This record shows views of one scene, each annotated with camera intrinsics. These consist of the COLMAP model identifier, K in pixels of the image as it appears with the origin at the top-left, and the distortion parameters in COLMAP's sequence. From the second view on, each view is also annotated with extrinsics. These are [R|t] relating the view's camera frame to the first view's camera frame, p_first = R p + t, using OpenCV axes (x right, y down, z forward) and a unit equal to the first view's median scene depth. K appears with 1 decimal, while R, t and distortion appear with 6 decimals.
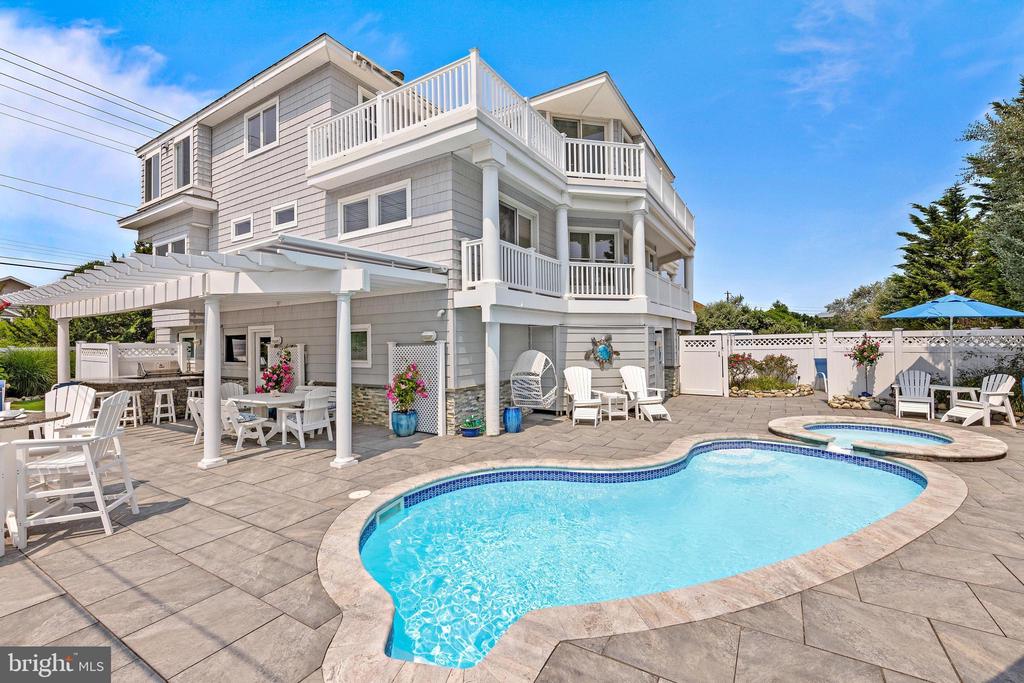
lens RADIAL K [[426.9, 0, 513.1], [0, 426.9, 337.9], [0, 0, 1]] dist [0.000926, 0.000201]
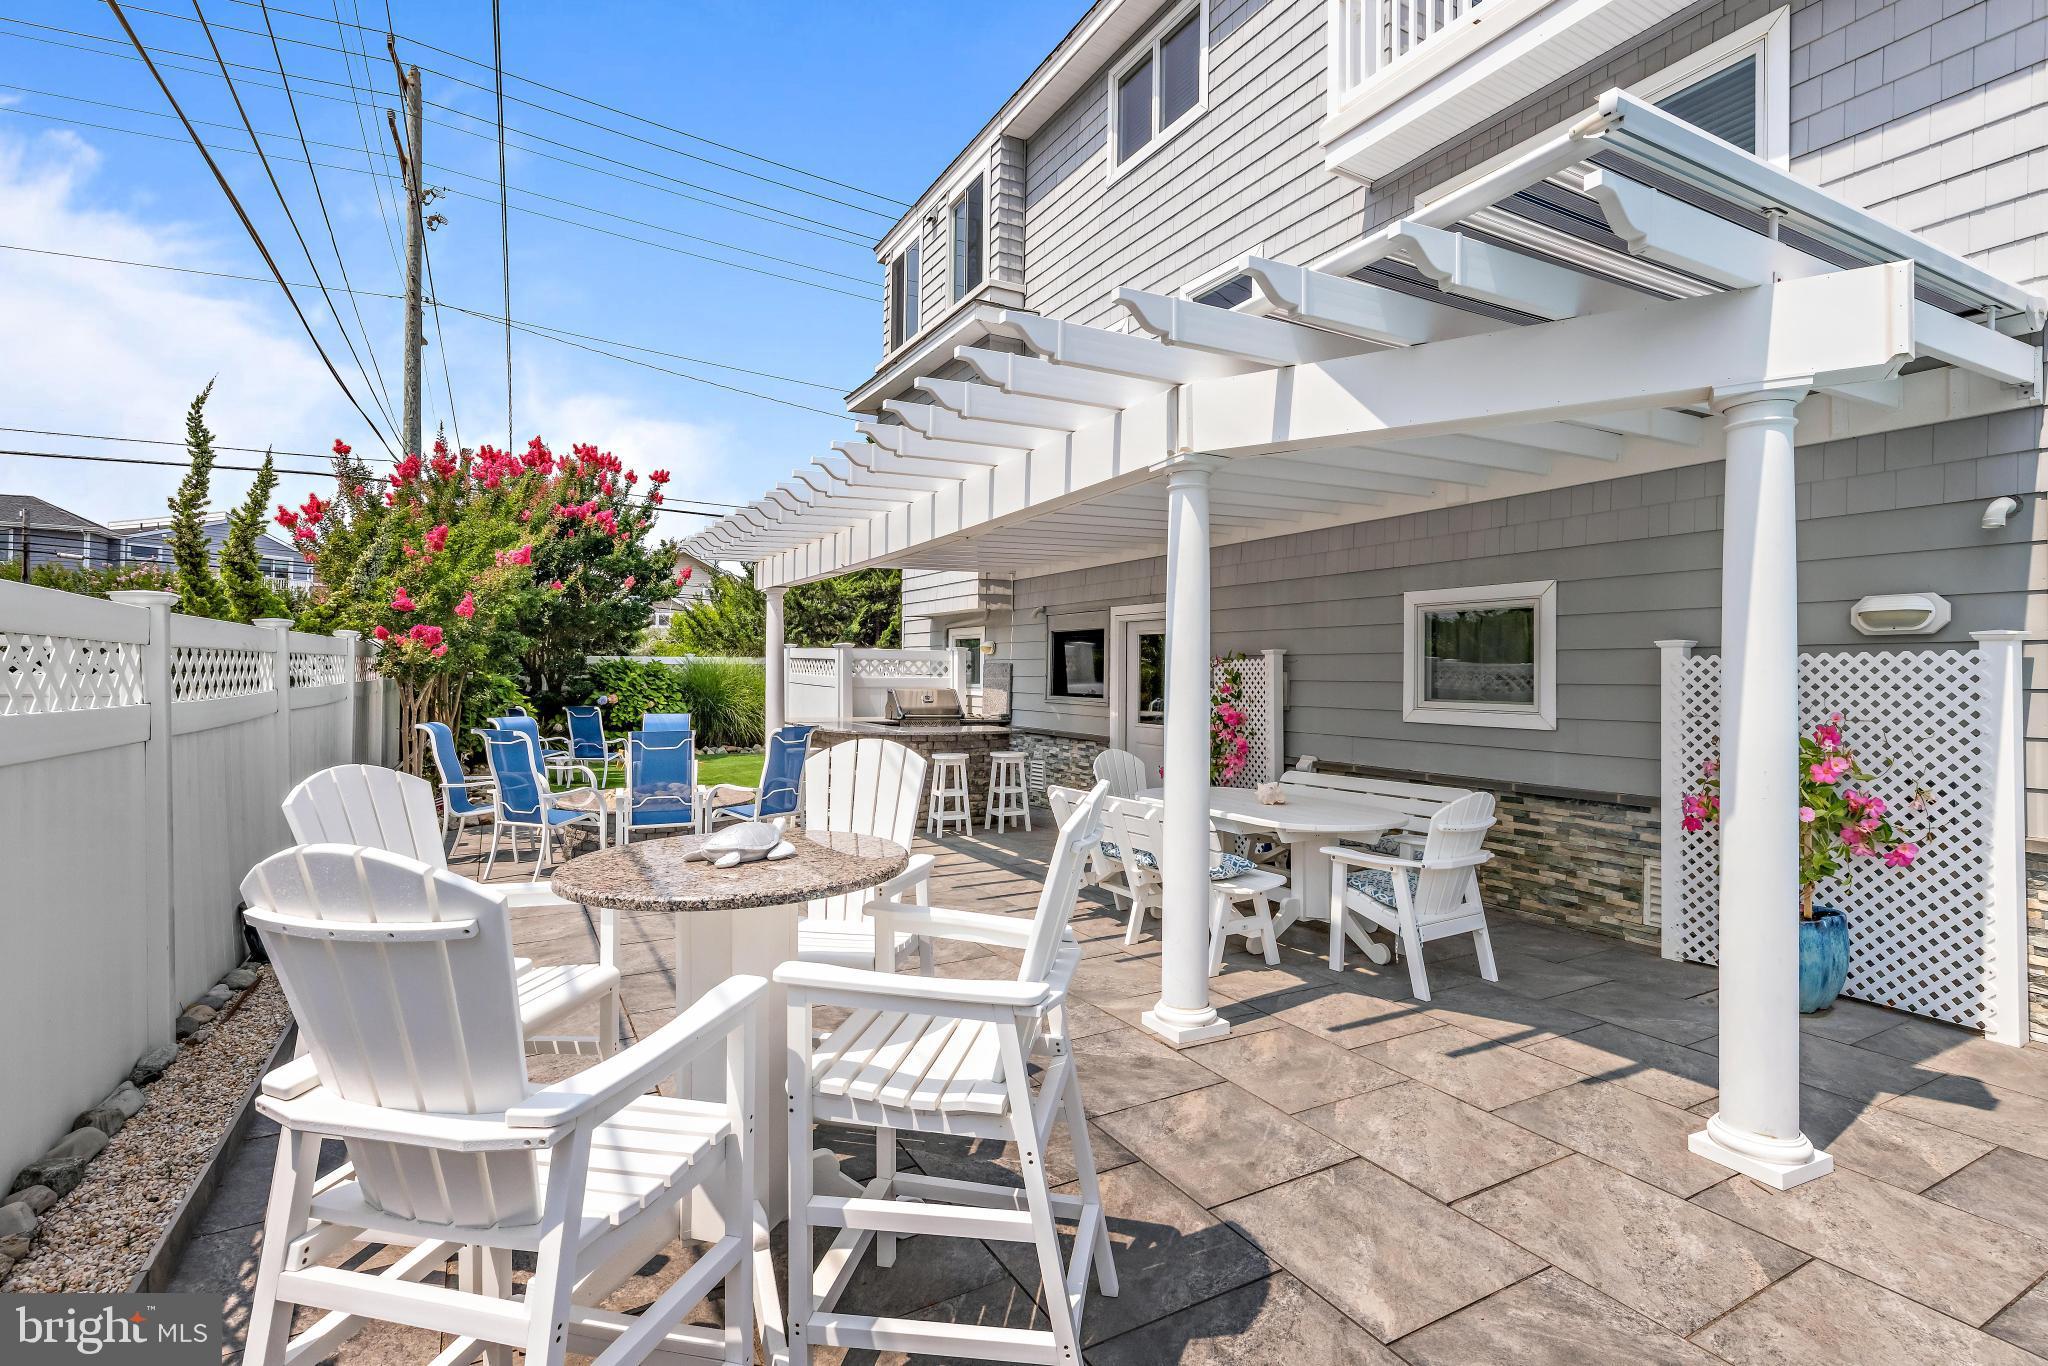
lens RADIAL K [[967.5, 0, 1022.9], [0, 967.5, 676.9], [0, 0, 1]] dist [-0.001943, 0.000057]
pose [[0.864923, 0.026603, -0.501199, -0.245060], [-0.018158, 0.999599, 0.021723, 0.020024], [0.501576, -0.009688, 0.865059, 0.187762]]
